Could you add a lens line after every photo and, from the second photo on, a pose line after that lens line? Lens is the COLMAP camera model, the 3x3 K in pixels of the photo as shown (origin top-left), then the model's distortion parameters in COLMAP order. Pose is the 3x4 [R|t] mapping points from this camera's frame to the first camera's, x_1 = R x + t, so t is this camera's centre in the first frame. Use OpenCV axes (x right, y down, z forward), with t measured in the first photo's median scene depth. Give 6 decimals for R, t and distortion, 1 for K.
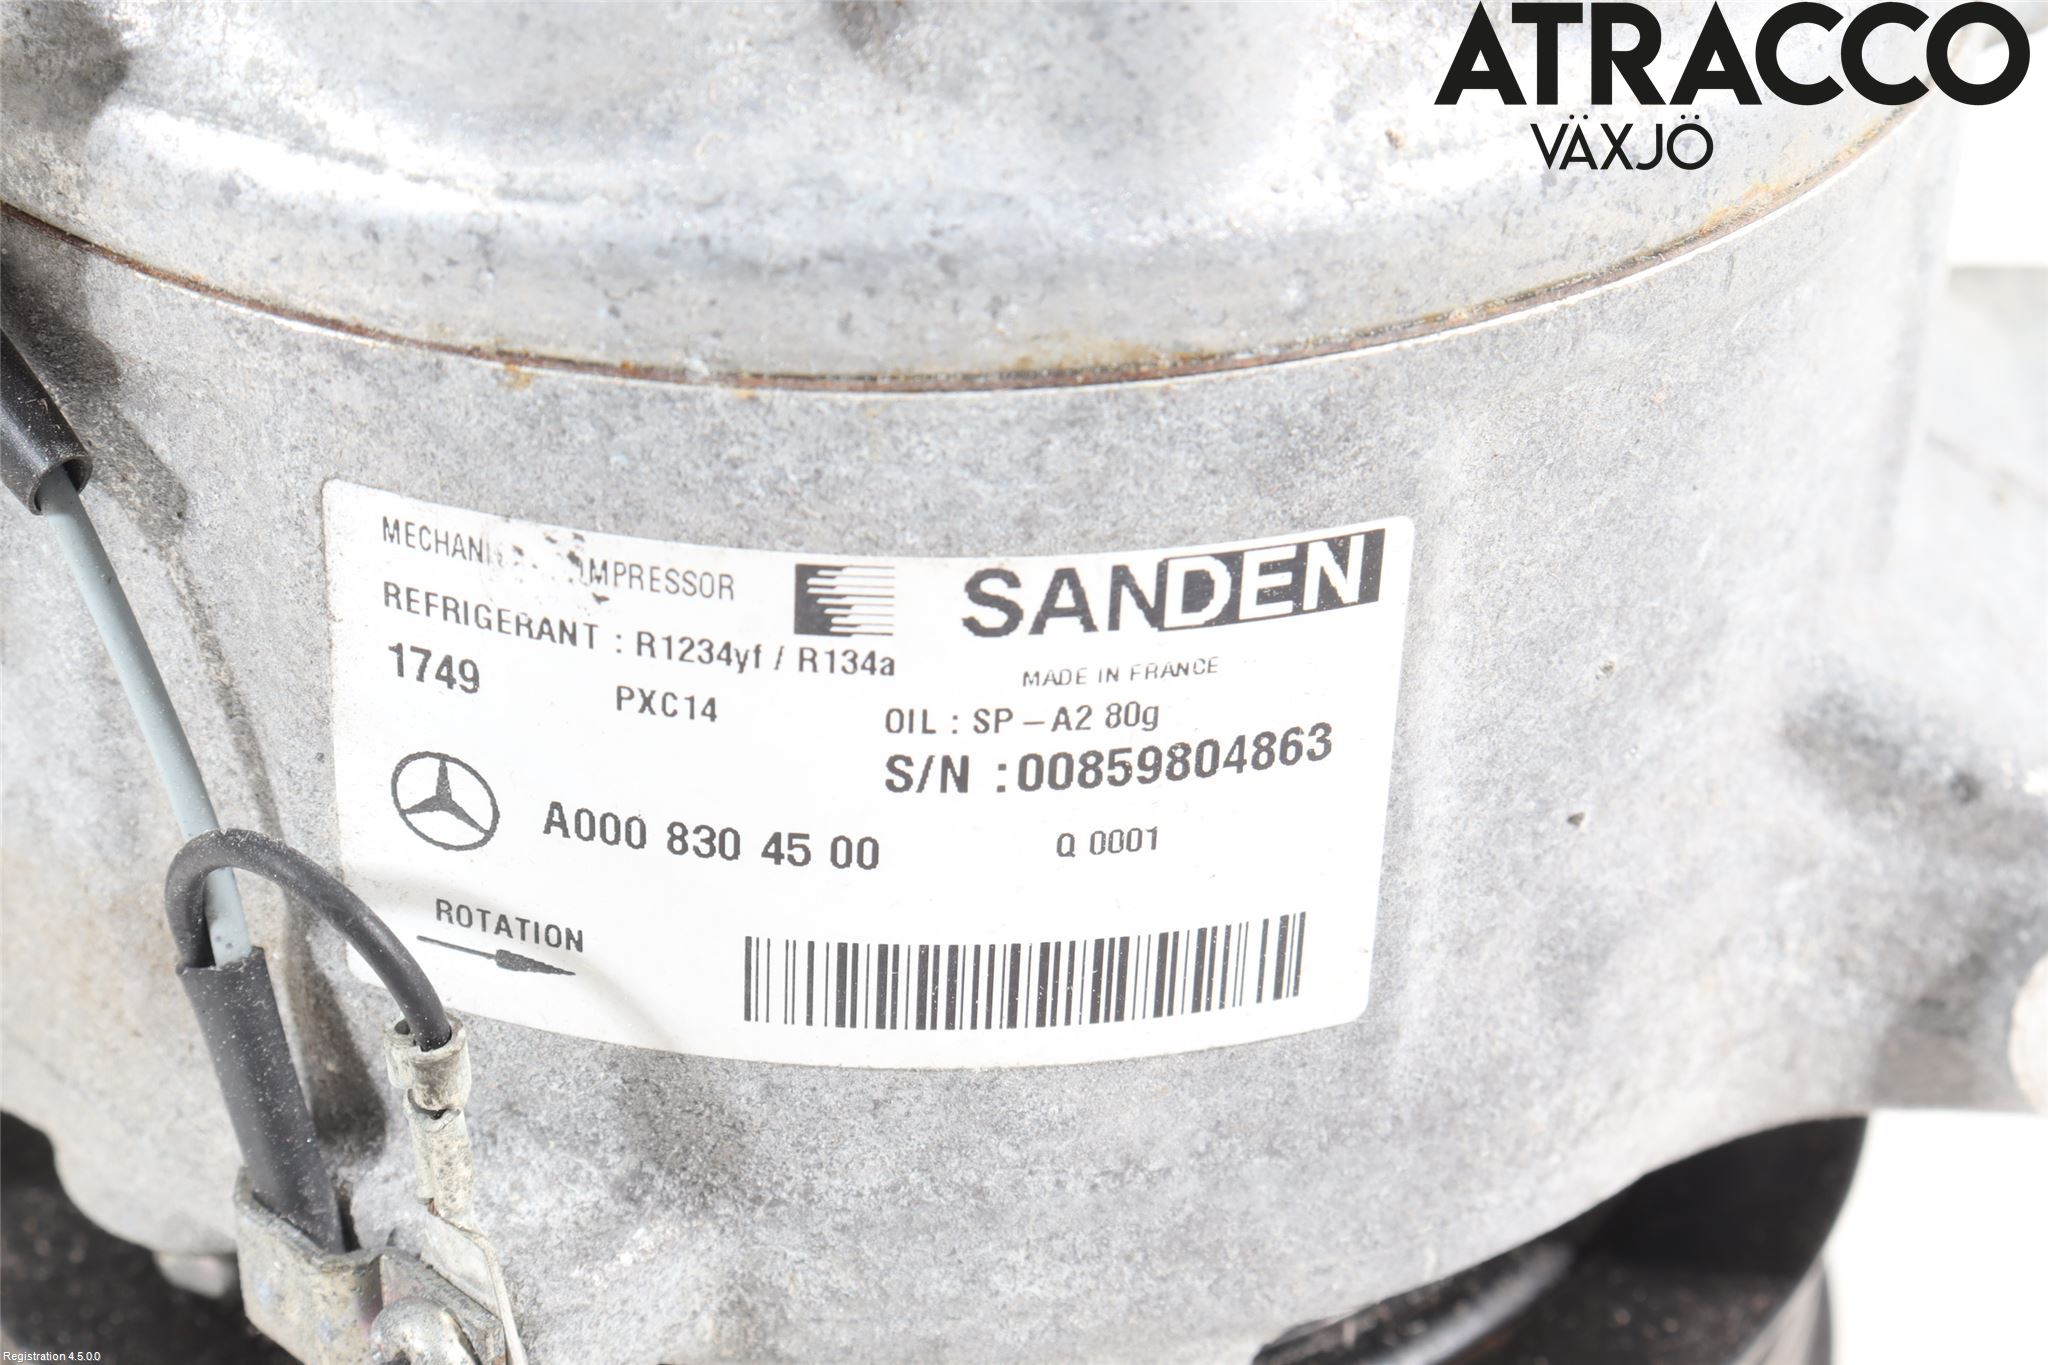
lens RADIAL K [[5203.6, 0, 1027.1], [0, 5203.6, 680.3], [0, 0, 1]] dist [0.119628, 0.000000]
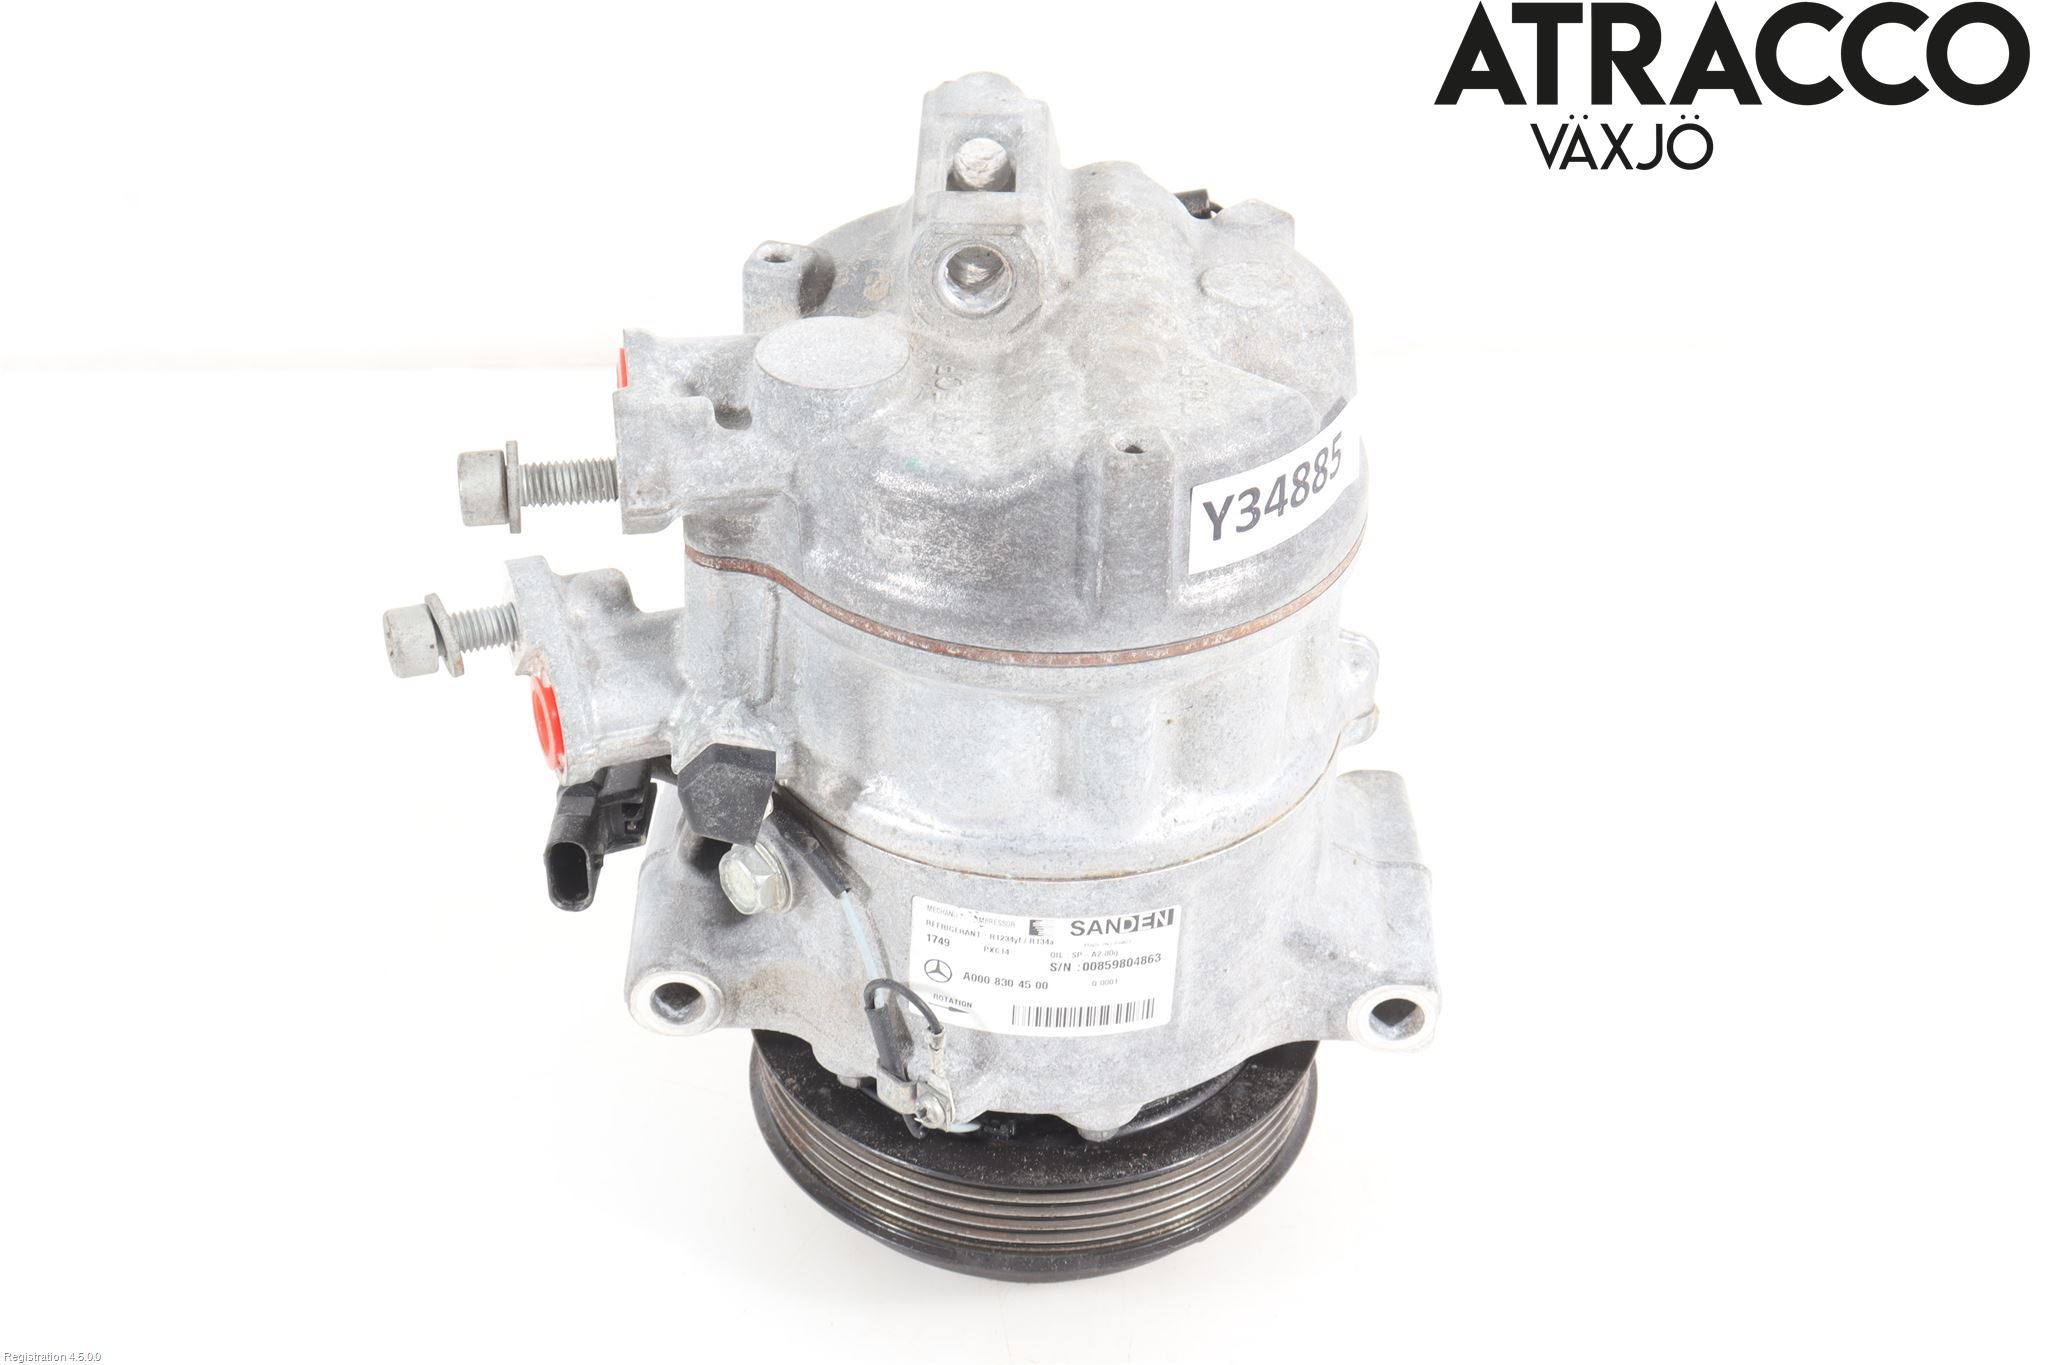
lens RADIAL K [[3162.3, 0, 1021.2], [0, 3162.3, 684.4], [0, 0, 1]] dist [-0.059044, 0.000000]
pose [[0.999981, 0.005777, 0.002162, -0.055268], [-0.005802, 0.999913, 0.011871, -0.226636], [-0.002093, -0.011883, 0.999927, -1.425067]]
